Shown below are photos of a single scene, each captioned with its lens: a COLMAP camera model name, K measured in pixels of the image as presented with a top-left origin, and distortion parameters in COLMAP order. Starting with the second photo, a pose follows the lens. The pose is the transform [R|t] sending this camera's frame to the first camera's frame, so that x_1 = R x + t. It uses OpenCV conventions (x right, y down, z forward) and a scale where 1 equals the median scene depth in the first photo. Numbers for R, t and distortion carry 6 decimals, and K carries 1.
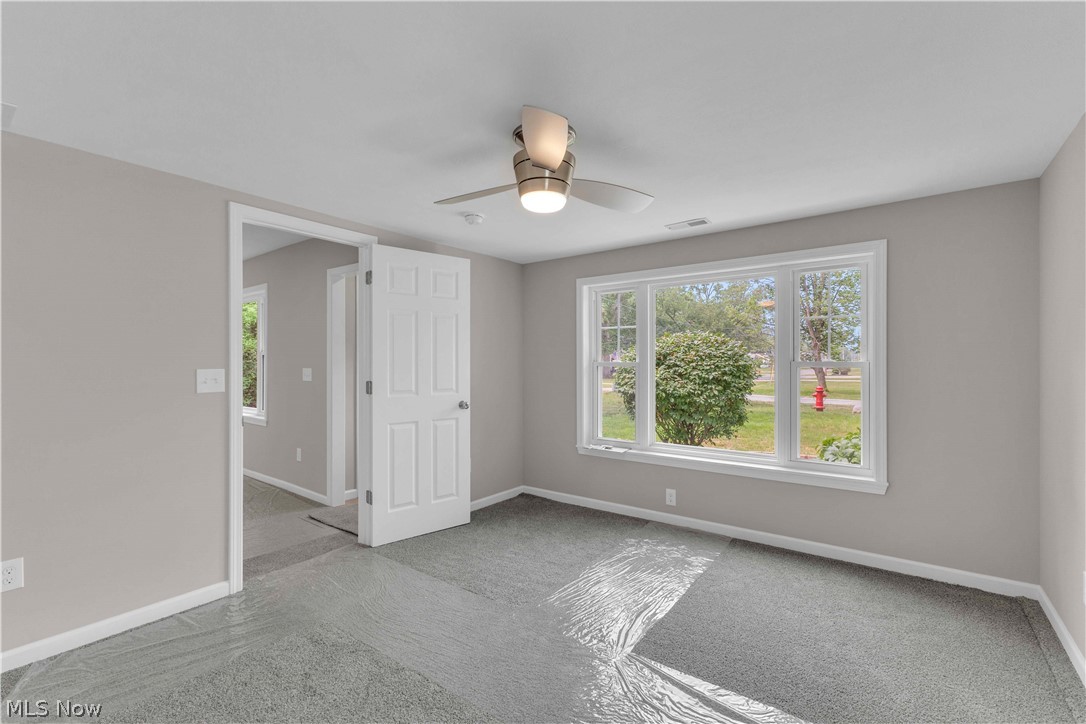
lens RADIAL K [[475.0, 0, 539.1], [0, 475.0, 363.2], [0, 0, 1]] dist [0.008254, 0.000112]
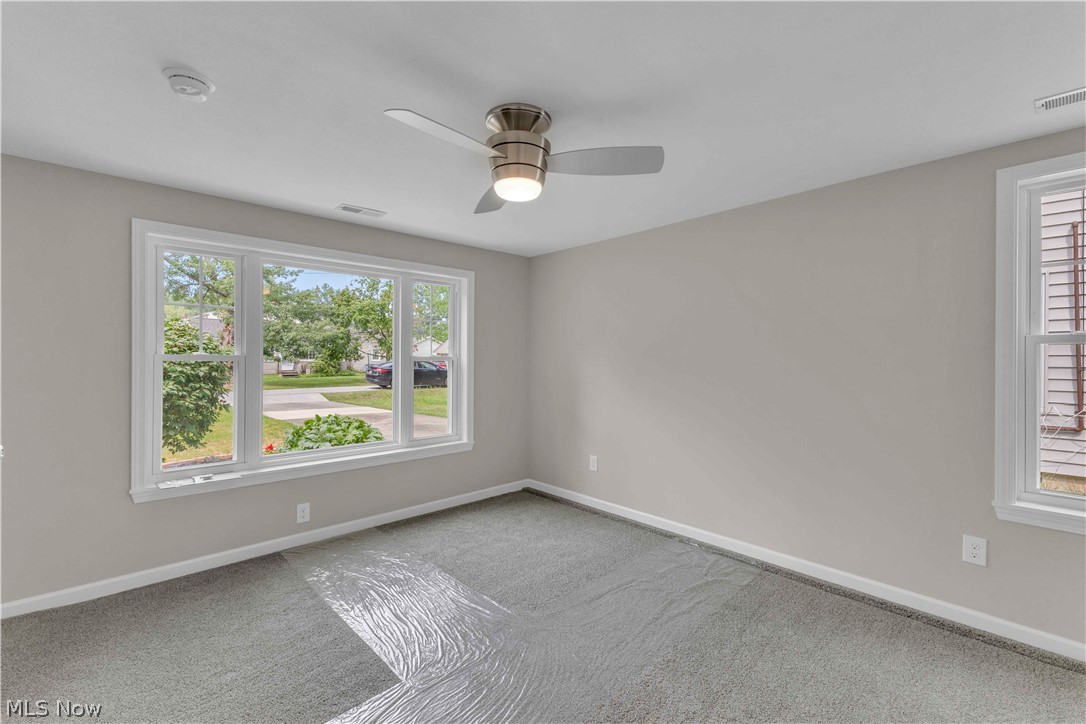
lens RADIAL K [[475.0, 0, 539.1], [0, 475.0, 363.2], [0, 0, 1]] dist [0.008254, 0.000112]
pose [[0.164280, -0.009292, 0.986370, -0.338209], [-0.008248, 0.999908, 0.010793, -0.001425], [-0.986379, -0.009909, 0.164188, 0.297318]]
